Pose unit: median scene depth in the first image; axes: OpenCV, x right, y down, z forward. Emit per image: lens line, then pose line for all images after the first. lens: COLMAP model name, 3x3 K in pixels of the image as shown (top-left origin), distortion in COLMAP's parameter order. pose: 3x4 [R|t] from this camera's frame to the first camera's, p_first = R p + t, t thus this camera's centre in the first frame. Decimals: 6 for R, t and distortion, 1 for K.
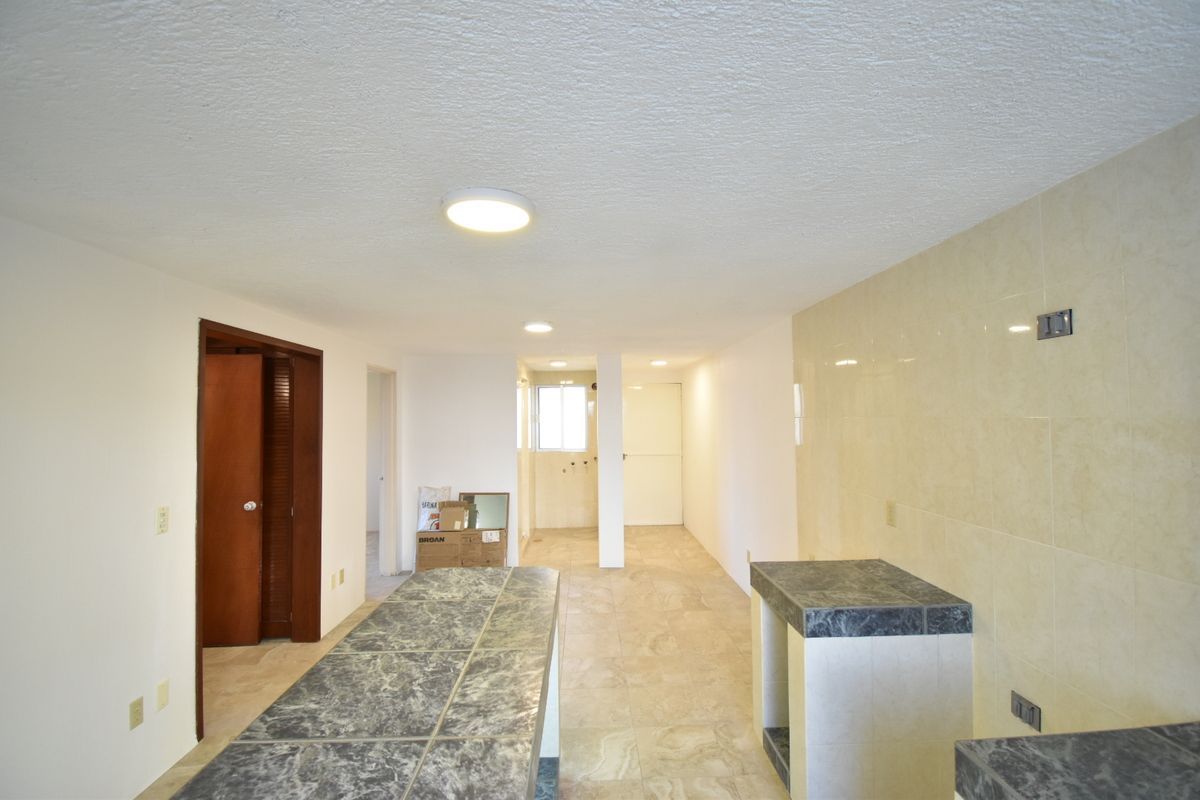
lens RADIAL K [[529.7, 0, 601.2], [0, 529.7, 401.1], [0, 0, 1]] dist [0.008587, -0.018920]
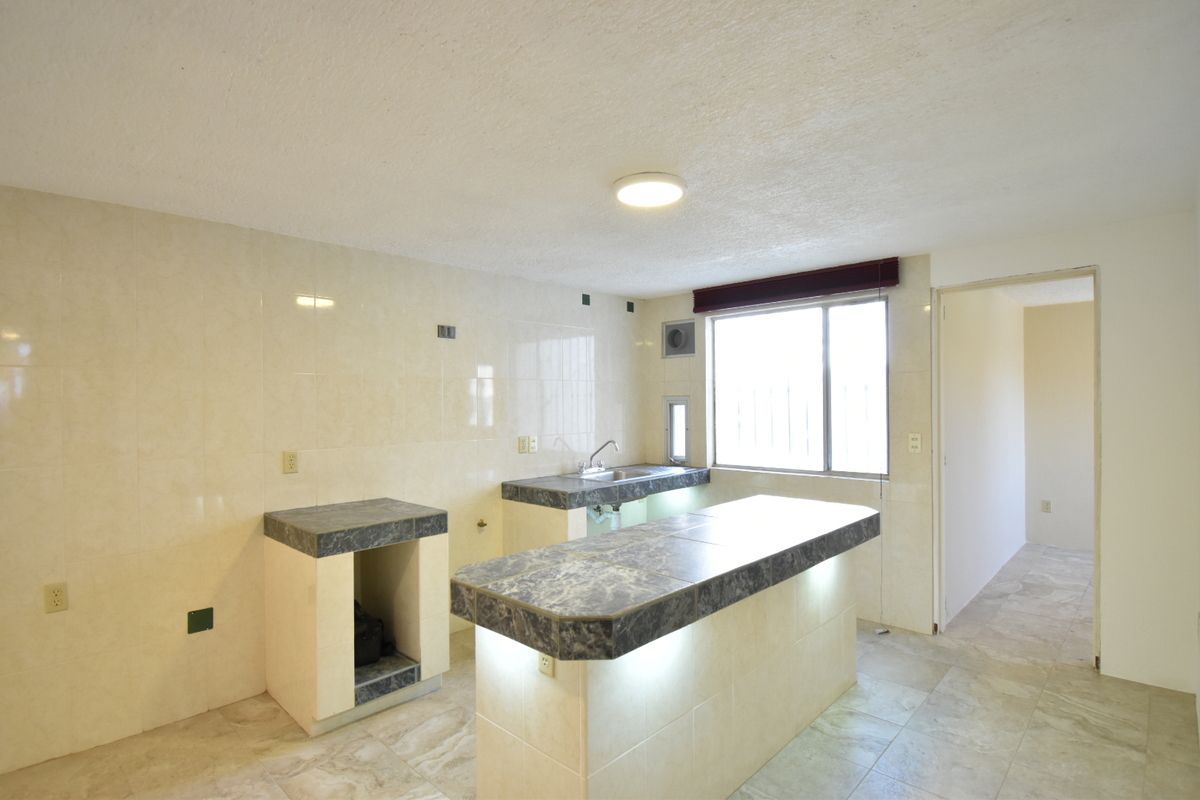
lens RADIAL K [[595.9, 0, 601.3], [0, 595.9, 399.2], [0, 0, 1]] dist [0.002225, -0.013892]
pose [[-0.703060, 0.020600, 0.710832, -0.365447], [-0.004417, 0.999435, -0.033333, 0.058030], [-0.711117, -0.026575, -0.702572, 0.669950]]
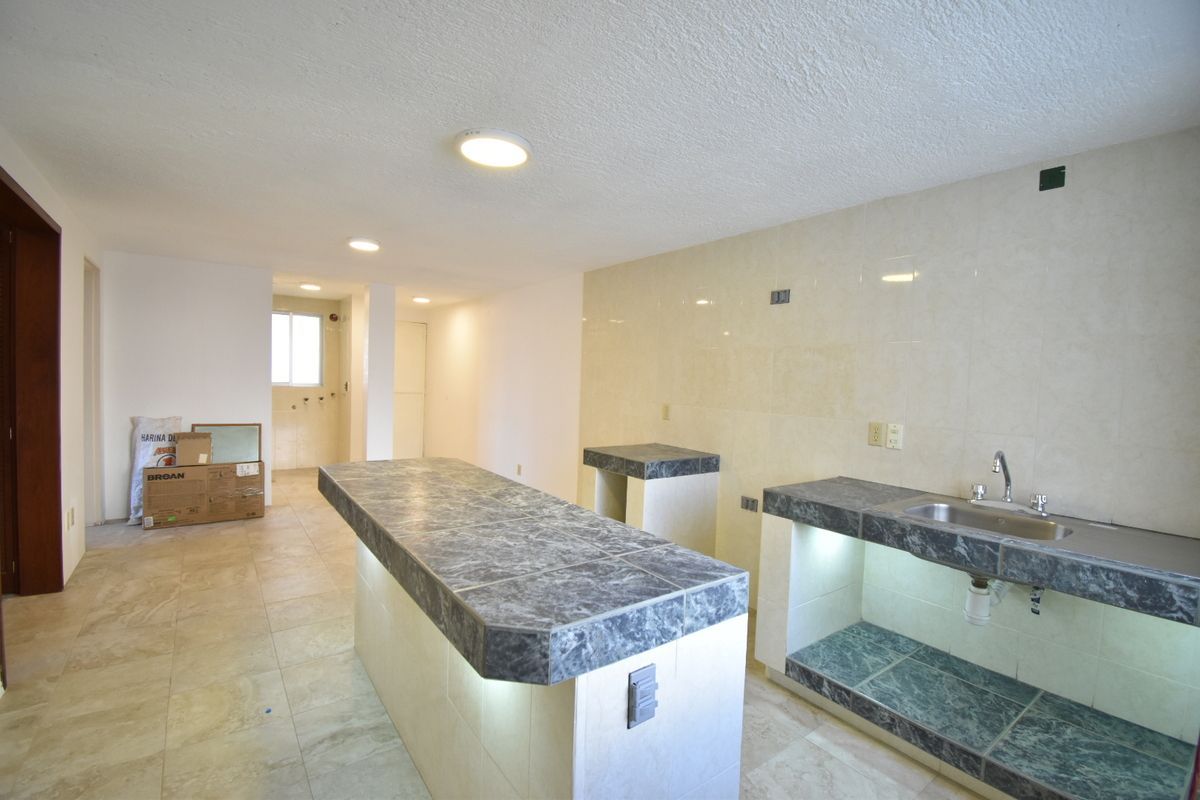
lens RADIAL K [[529.7, 0, 602.1], [0, 529.7, 399.1], [0, 0, 1]] dist [0.008587, -0.018920]
pose [[0.820210, 0.017354, 0.571799, -0.232211], [-0.062167, 0.996324, 0.058936, 0.045964], [-0.568674, -0.083887, 0.818274, -0.071437]]
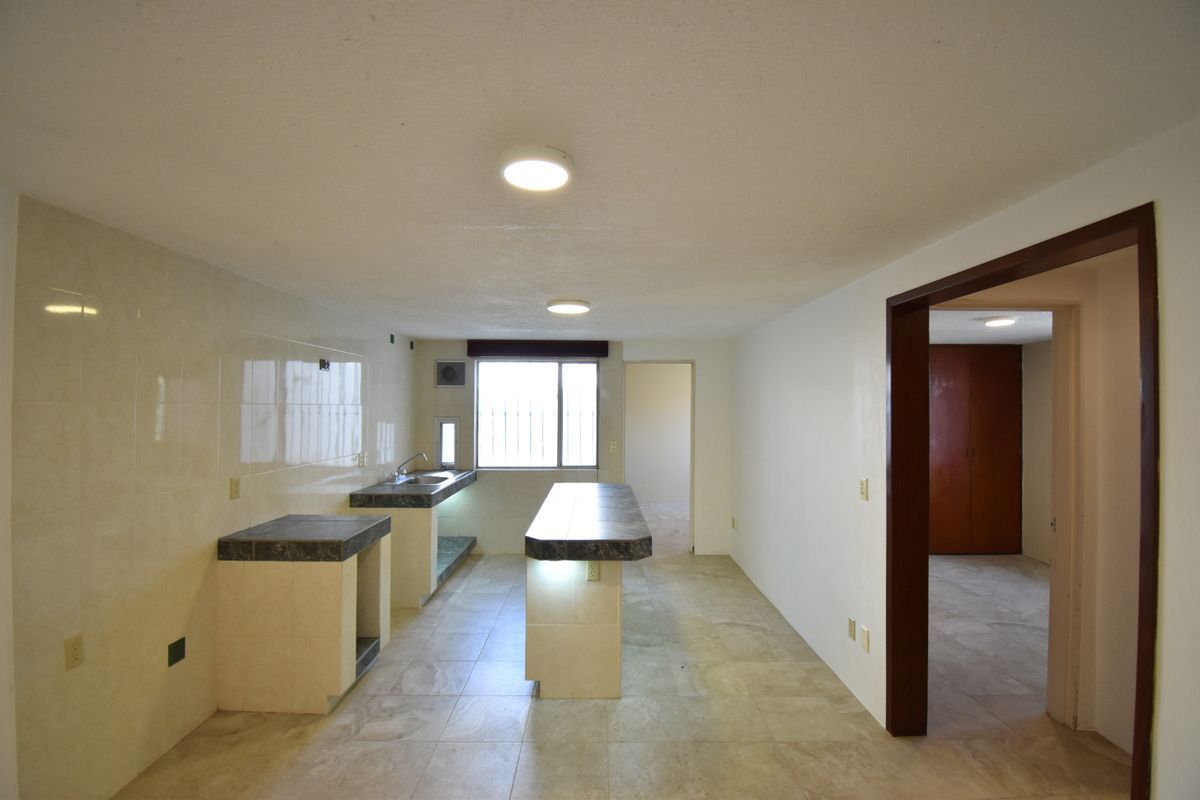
lens RADIAL K [[529.7, 0, 602.9], [0, 529.7, 400.9], [0, 0, 1]] dist [0.008587, -0.018920]
pose [[-0.999794, 0.003833, 0.019944, -0.127550], [0.002971, 0.999066, -0.043098, 0.036403], [-0.020090, -0.043030, -0.998872, 1.015145]]
